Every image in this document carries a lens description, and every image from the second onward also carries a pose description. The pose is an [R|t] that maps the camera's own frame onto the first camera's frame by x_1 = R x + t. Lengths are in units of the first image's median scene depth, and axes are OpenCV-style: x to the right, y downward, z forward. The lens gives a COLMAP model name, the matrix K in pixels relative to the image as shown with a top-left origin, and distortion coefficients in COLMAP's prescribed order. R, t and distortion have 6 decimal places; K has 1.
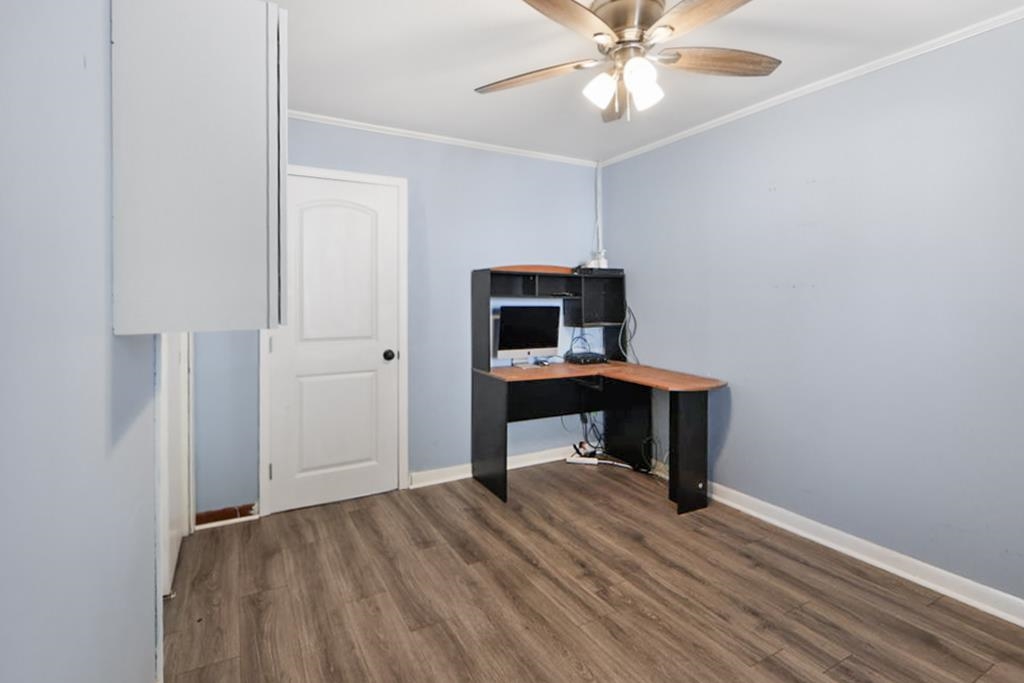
lens RADIAL K [[487.7, 0, 510.4], [0, 487.7, 297.0], [0, 0, 1]] dist [-0.012056, -0.000115]
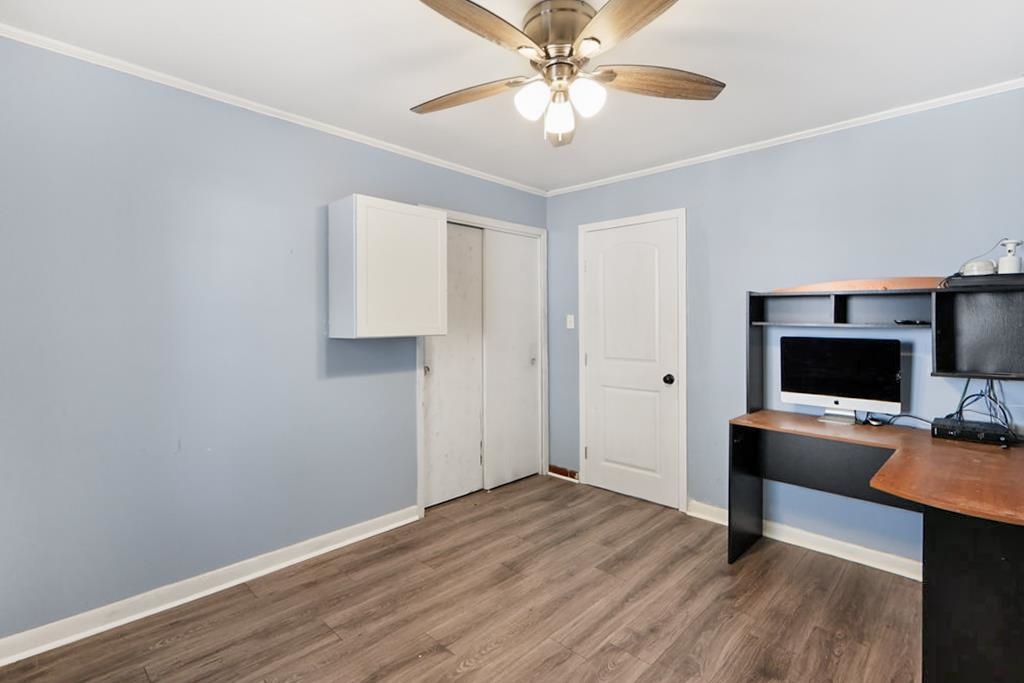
lens RADIAL K [[488.5, 0, 511.7], [0, 488.5, 326.3], [0, 0, 1]] dist [0.000551, 0.000727]
pose [[0.287183, 0.009180, -0.957832, 0.799074], [-0.002473, 0.999958, 0.008842, -0.005259], [0.957873, -0.000170, 0.287194, 0.435238]]
